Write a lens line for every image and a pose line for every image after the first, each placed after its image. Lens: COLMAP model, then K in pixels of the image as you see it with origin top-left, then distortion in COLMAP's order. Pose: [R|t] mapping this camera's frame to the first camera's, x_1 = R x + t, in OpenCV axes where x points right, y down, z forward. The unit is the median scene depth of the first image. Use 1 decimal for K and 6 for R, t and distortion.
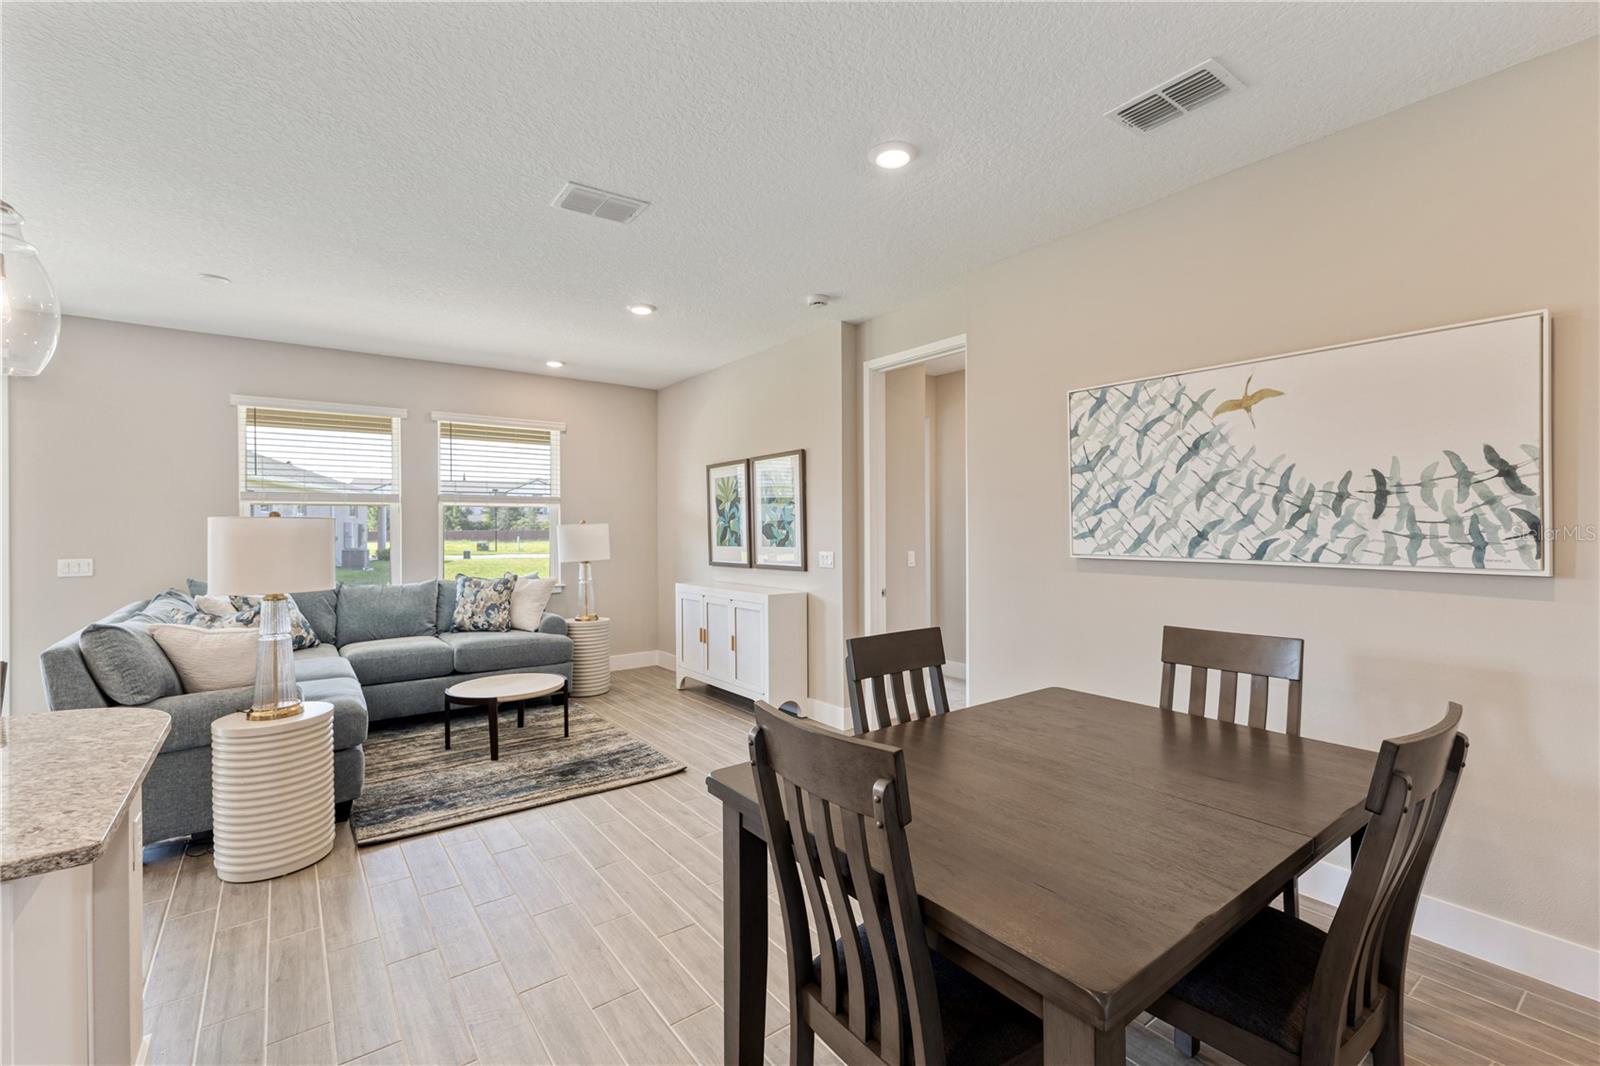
lens RADIAL K [[694.5, 0, 809.5], [0, 694.5, 525.2], [0, 0, 1]] dist [0.007598, 0.001164]
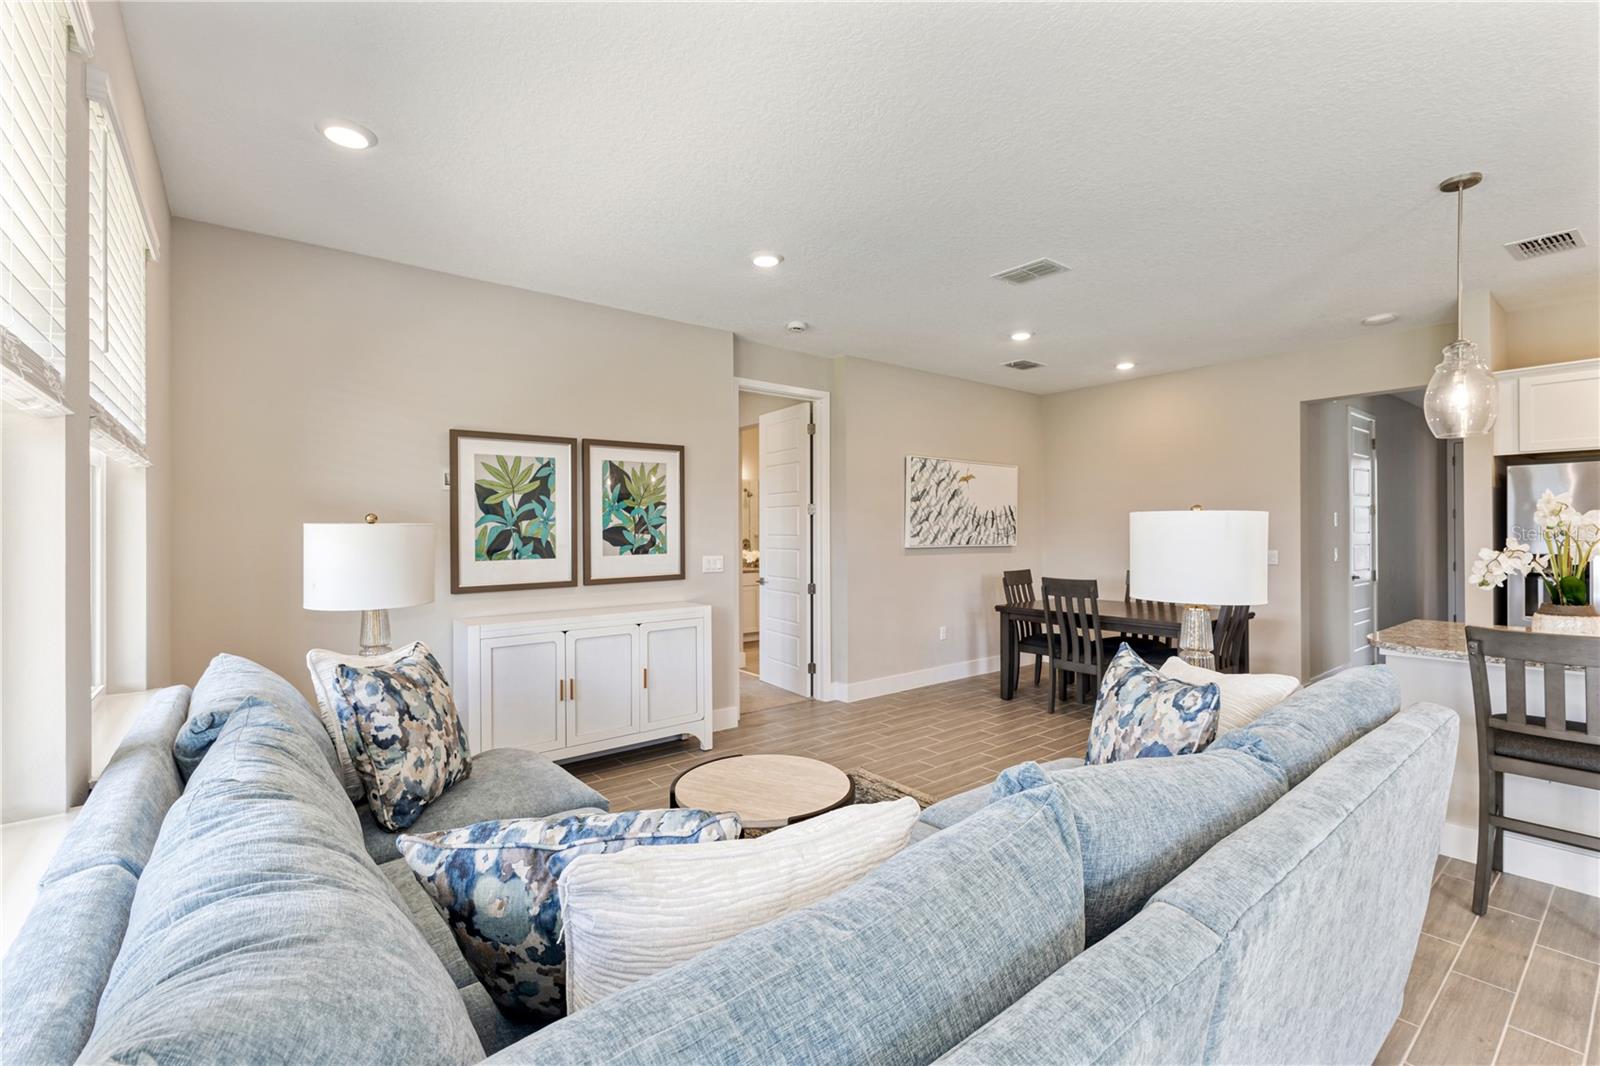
lens RADIAL K [[694.5, 0, 797.6], [0, 694.5, 525.9], [0, 0, 1]] dist [0.007598, 0.001164]
pose [[-0.021147, 0.014446, 0.999672, -1.292764], [0.003262, 0.999891, -0.014380, 0.013265], [-0.999771, 0.002957, -0.021192, 1.208558]]
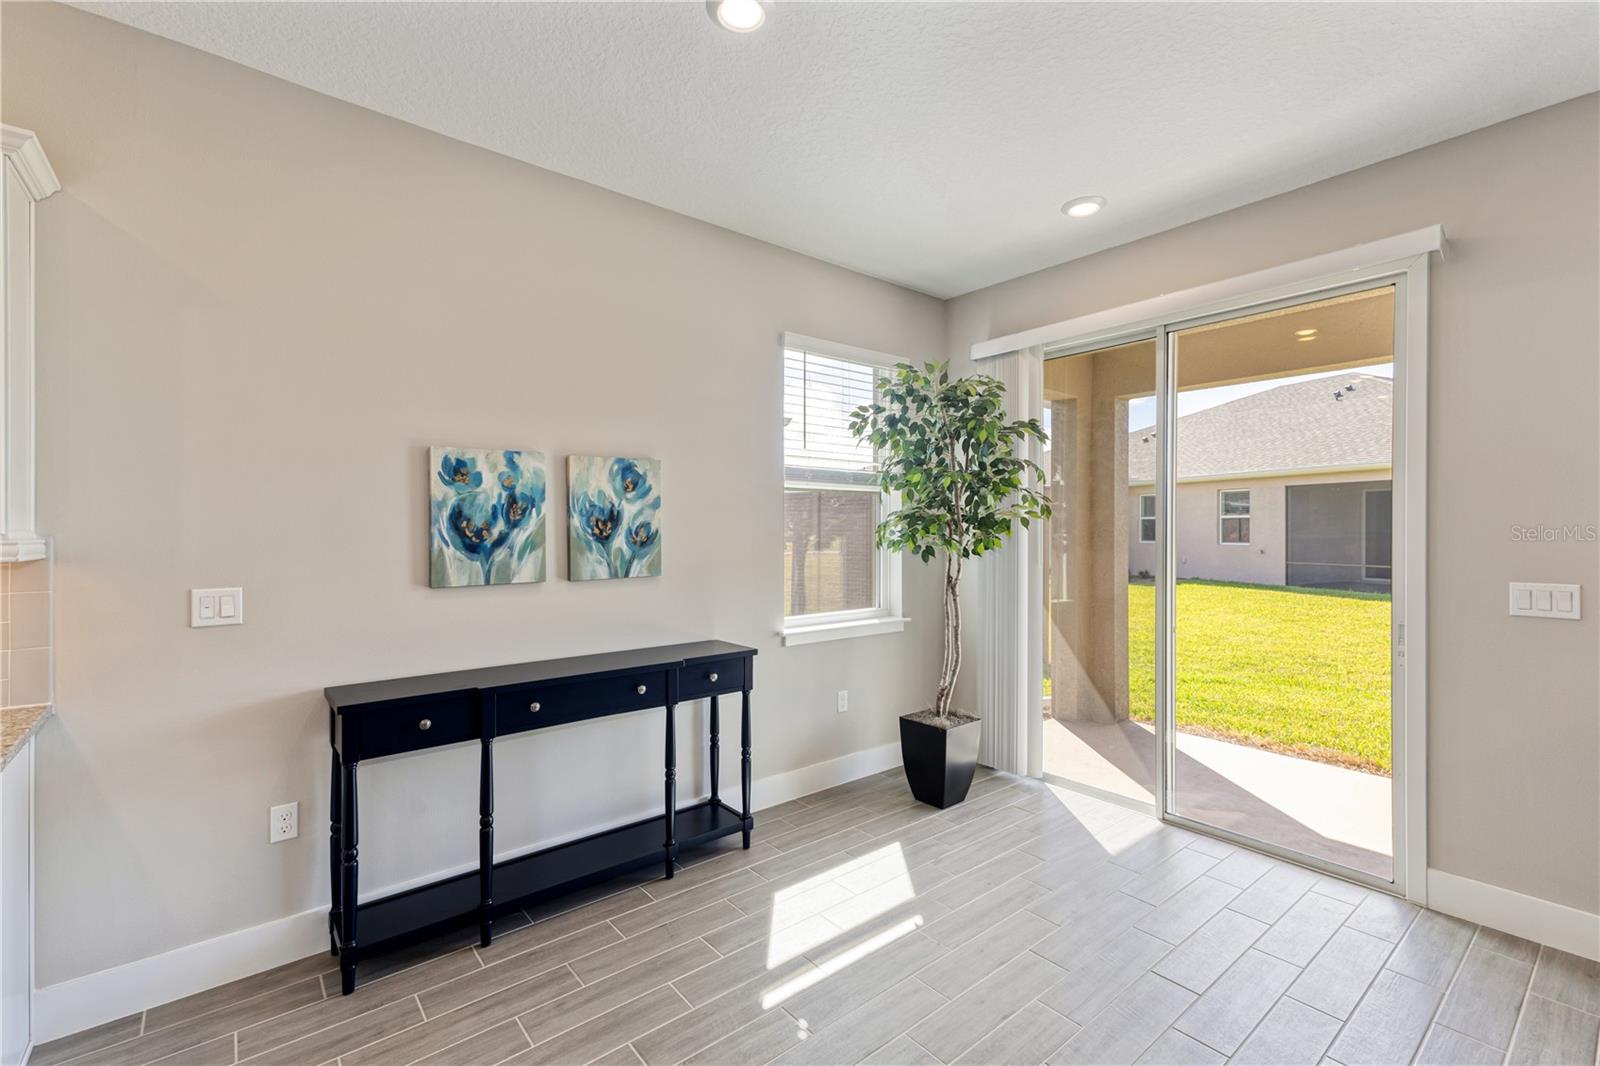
lens RADIAL K [[694.5, 0, 797.7], [0, 694.5, 528.5], [0, 0, 1]] dist [0.007598, 0.001164]
pose [[0.043630, 0.008015, -0.999016, -0.707426], [-0.001769, 0.999967, 0.007945, 0.007480], [0.999046, 0.001420, 0.043642, 0.549626]]
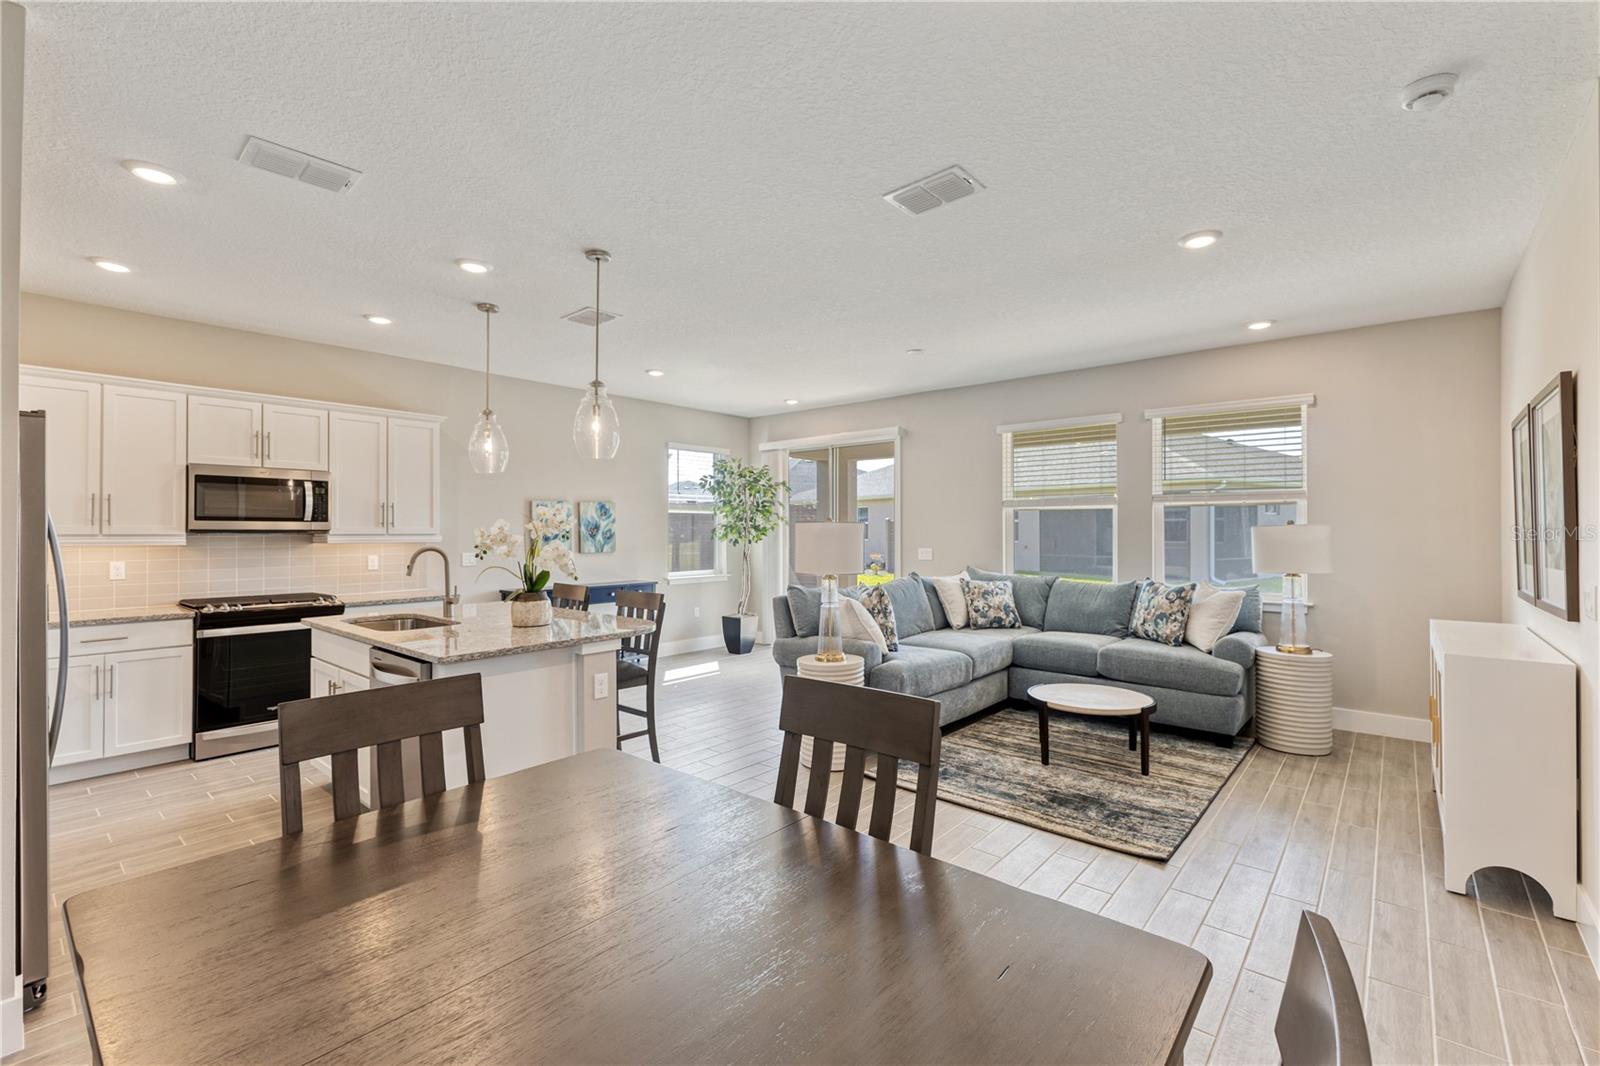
lens RADIAL K [[694.5, 0, 802.3], [0, 694.5, 525.1], [0, 0, 1]] dist [0.007598, 0.001164]
pose [[0.216521, -0.000888, -0.976278, 0.497109], [0.000449, 1.000000, -0.000810, -0.002101], [0.976278, -0.000263, 0.216521, 0.511471]]
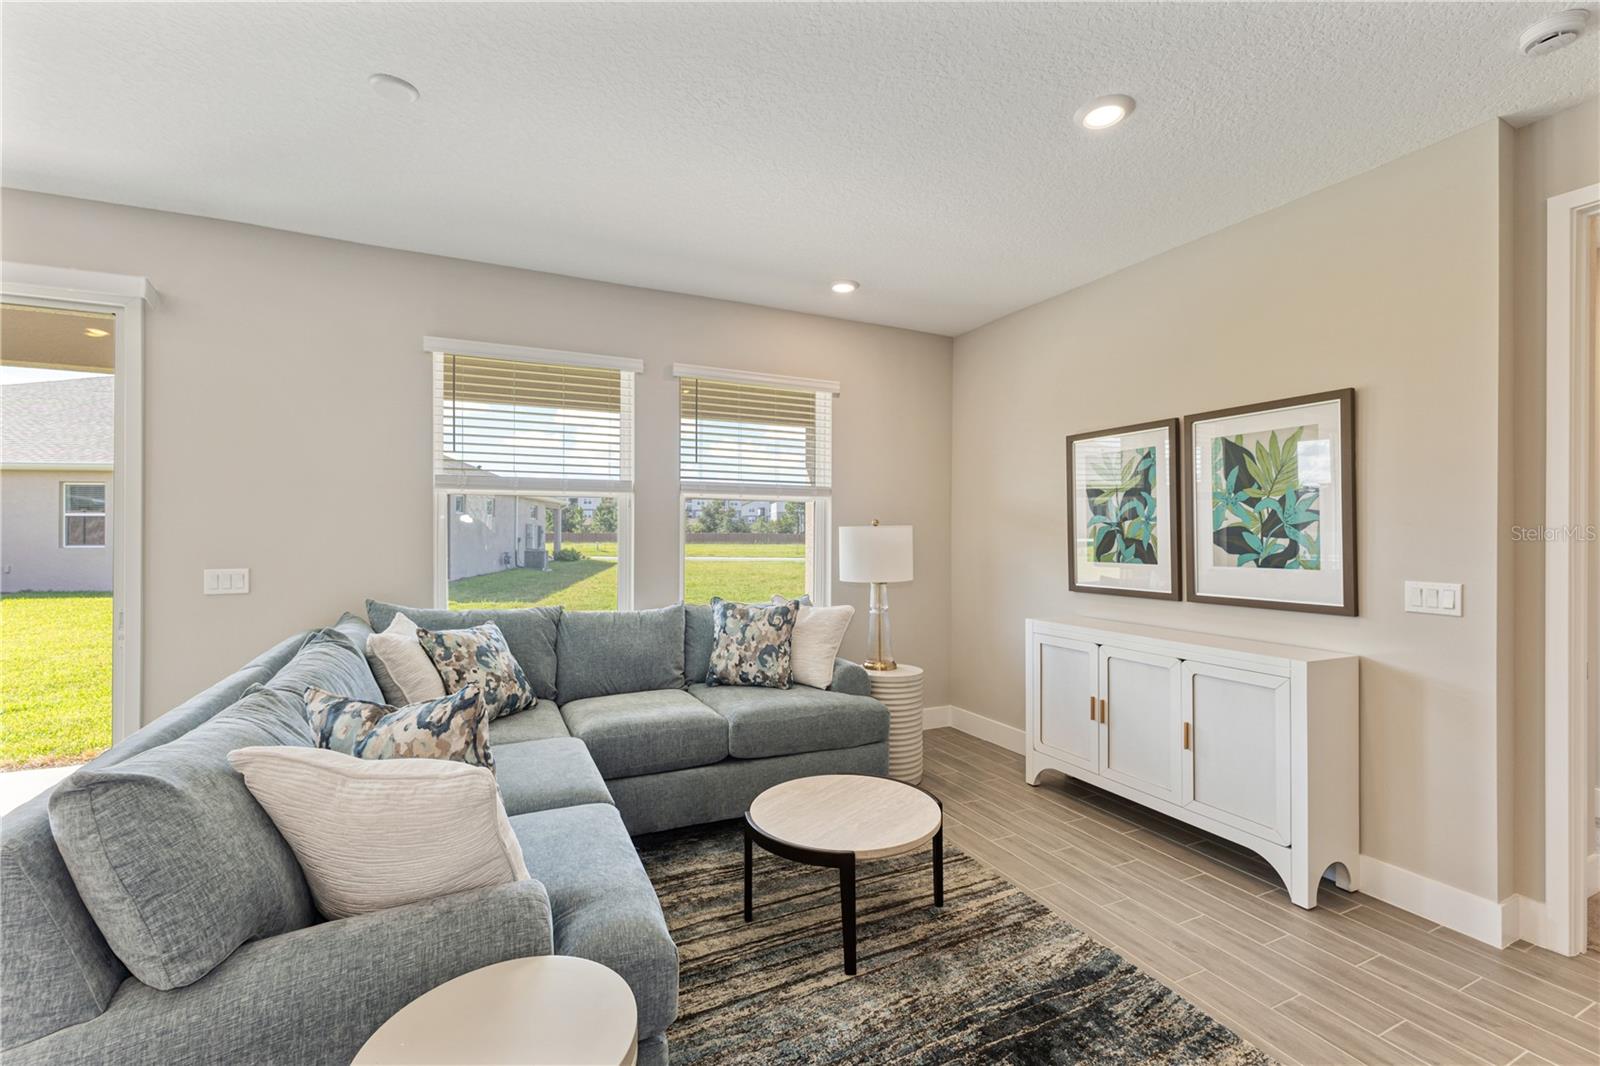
lens RADIAL K [[694.5, 0, 808.8], [0, 694.5, 530.3], [0, 0, 1]] dist [0.007598, 0.001164]
pose [[0.980903, 0.010142, -0.194234, -0.436986], [-0.010103, 0.999948, 0.001192, 0.005120], [0.194236, 0.000793, 0.980954, 0.545399]]
